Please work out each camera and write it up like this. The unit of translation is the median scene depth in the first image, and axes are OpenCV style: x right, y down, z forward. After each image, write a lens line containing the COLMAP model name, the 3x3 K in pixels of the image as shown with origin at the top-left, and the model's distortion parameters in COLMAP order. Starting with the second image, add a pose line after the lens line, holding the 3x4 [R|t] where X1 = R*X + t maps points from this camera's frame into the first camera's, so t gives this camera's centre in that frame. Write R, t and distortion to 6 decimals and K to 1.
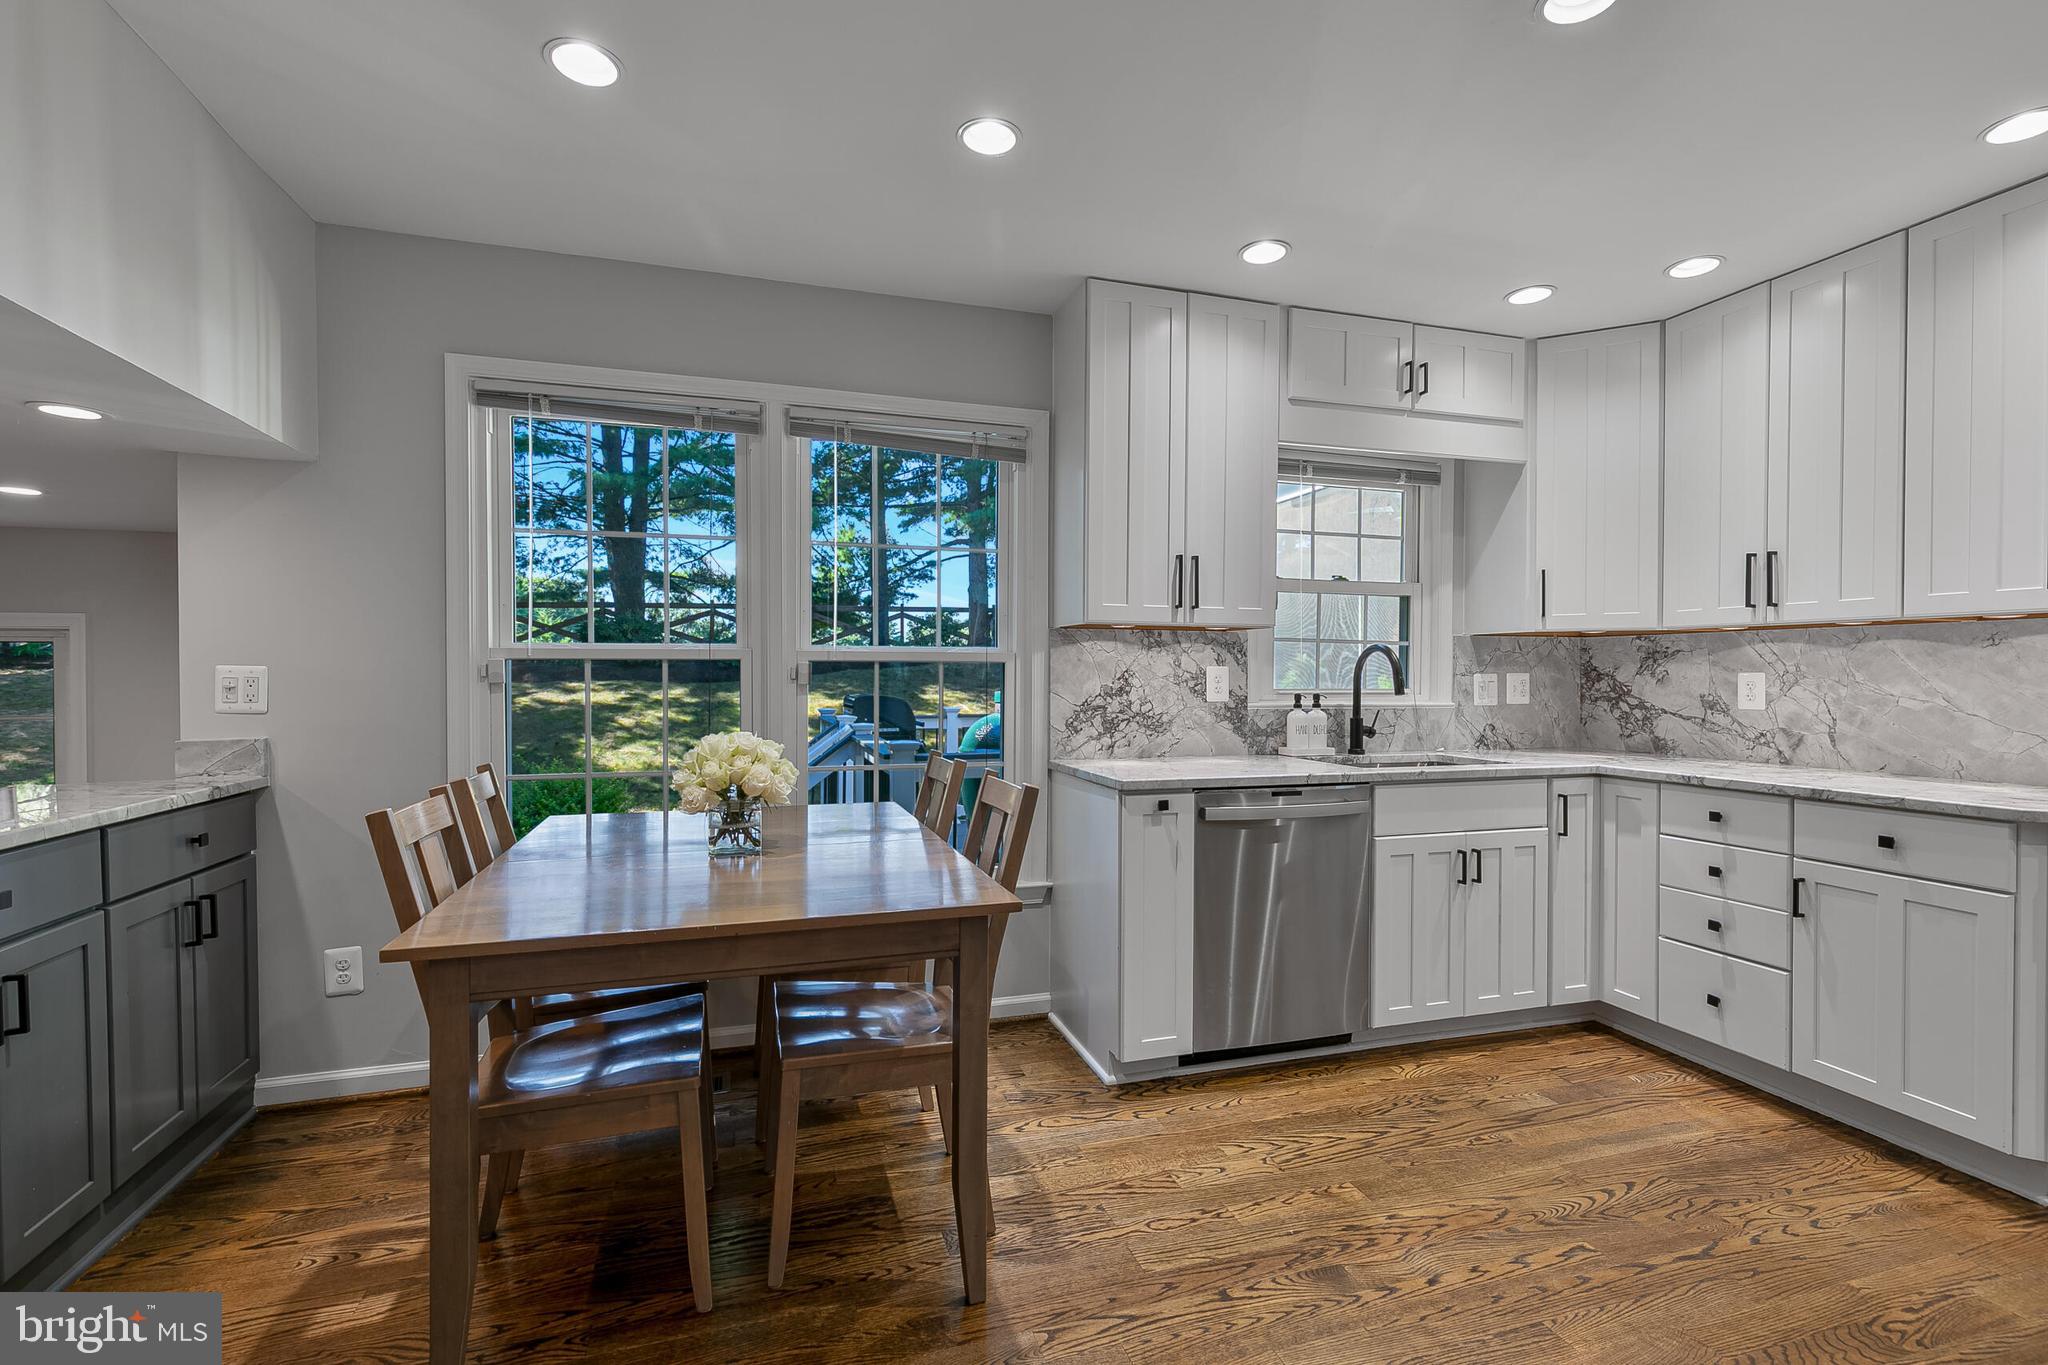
lens RADIAL K [[915.9, 0, 1023.7], [0, 915.9, 683.7], [0, 0, 1]] dist [0.008254, -0.002976]
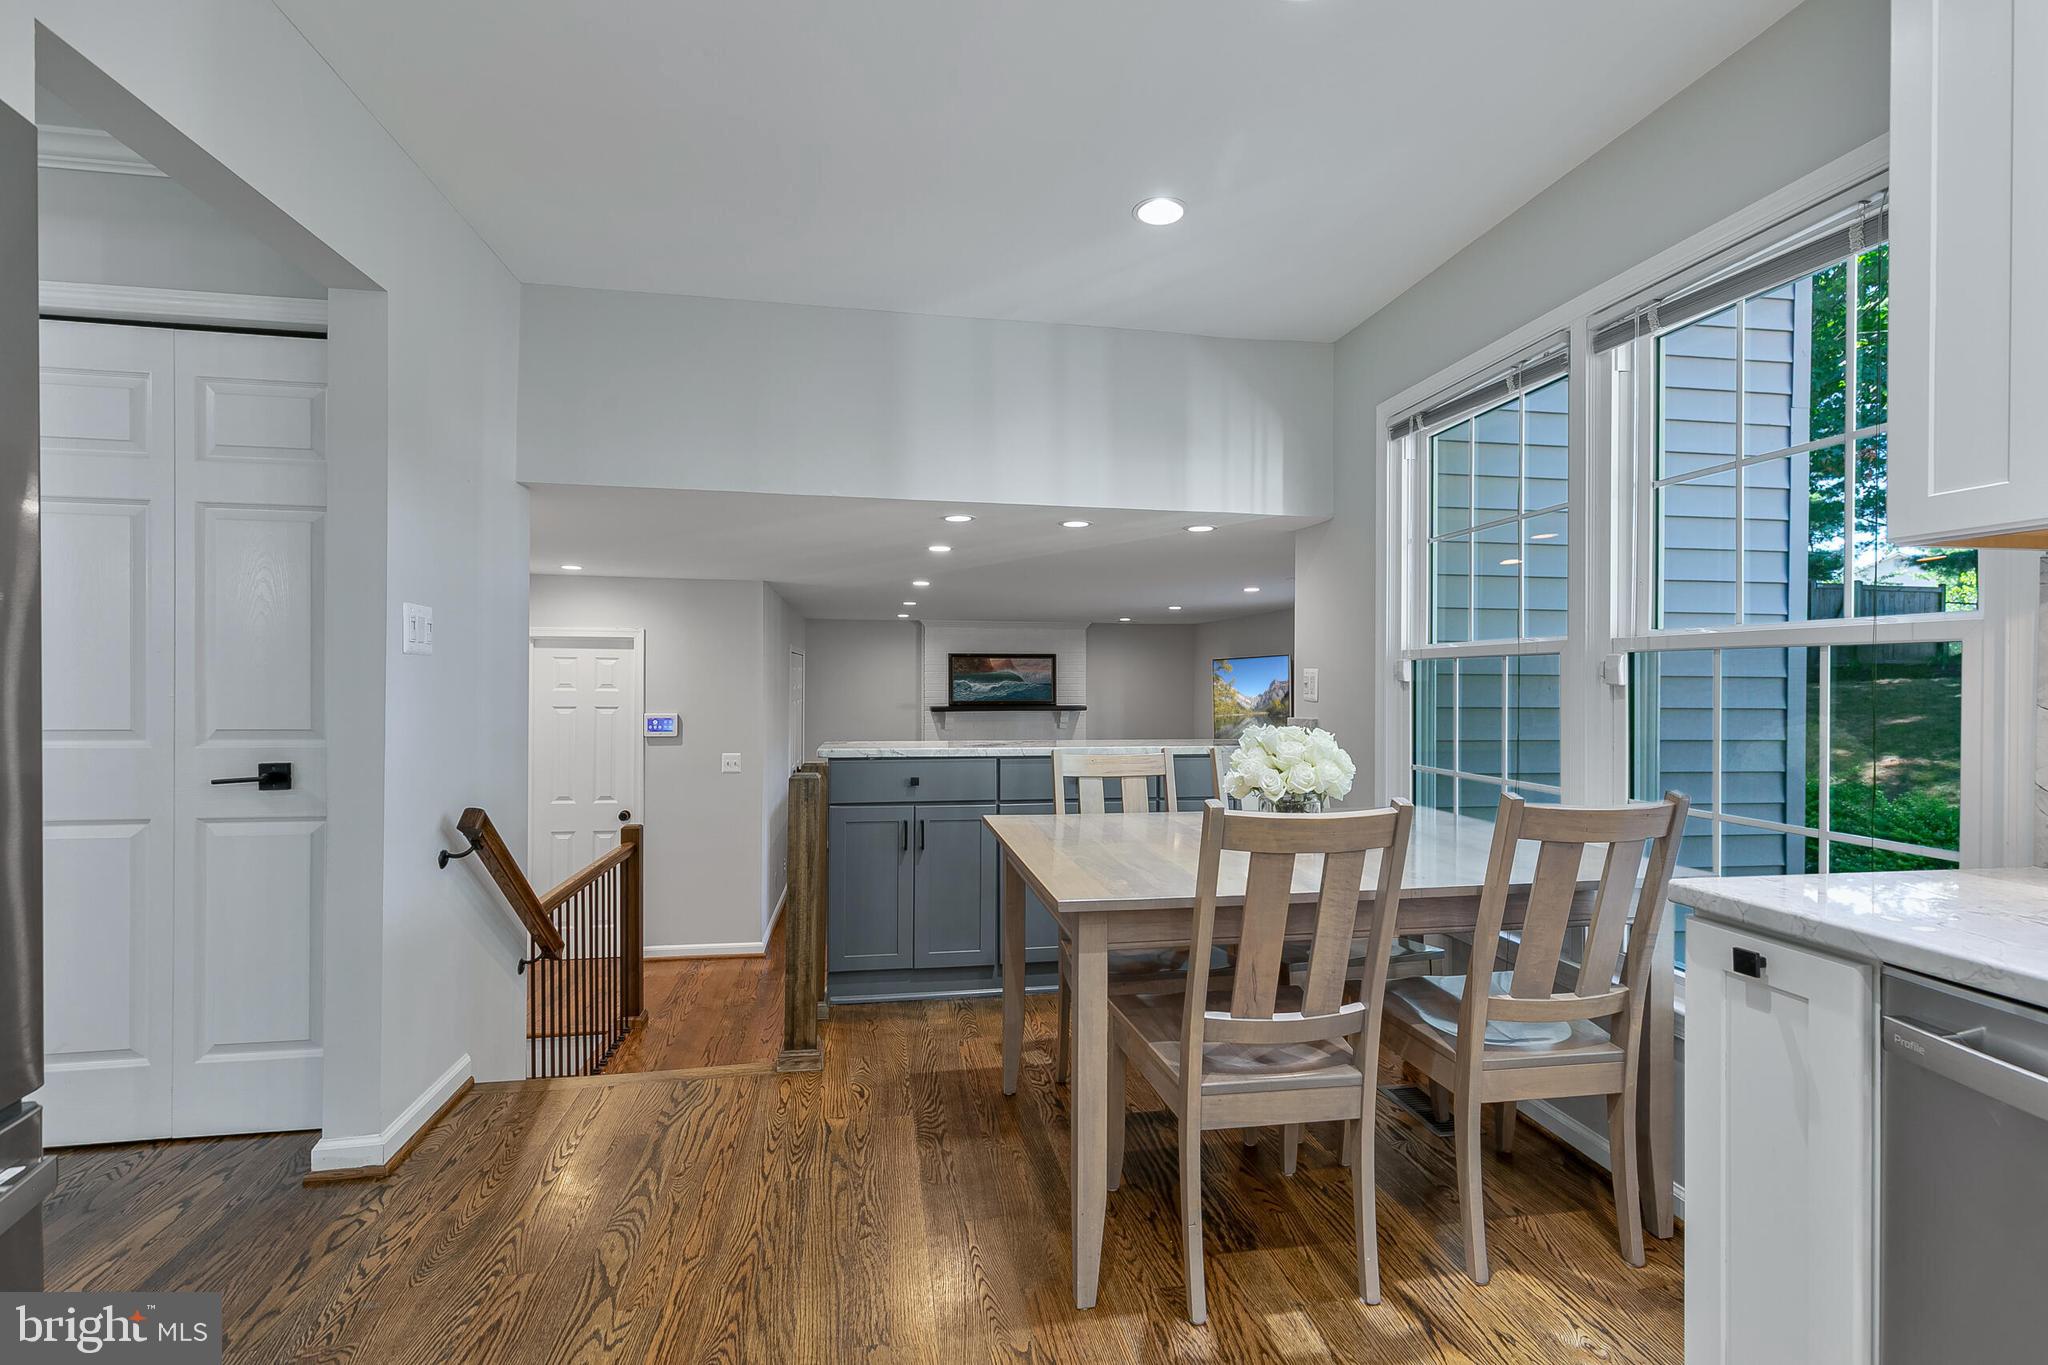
lens RADIAL K [[915.9, 0, 1023.4], [0, 915.9, 684.6], [0, 0, 1]] dist [0.008254, -0.002976]
pose [[-0.135330, 0.002483, -0.990797, 0.514286], [-0.015138, 0.999875, 0.004573, 0.004379], [0.990685, 0.015617, -0.135275, 0.590281]]
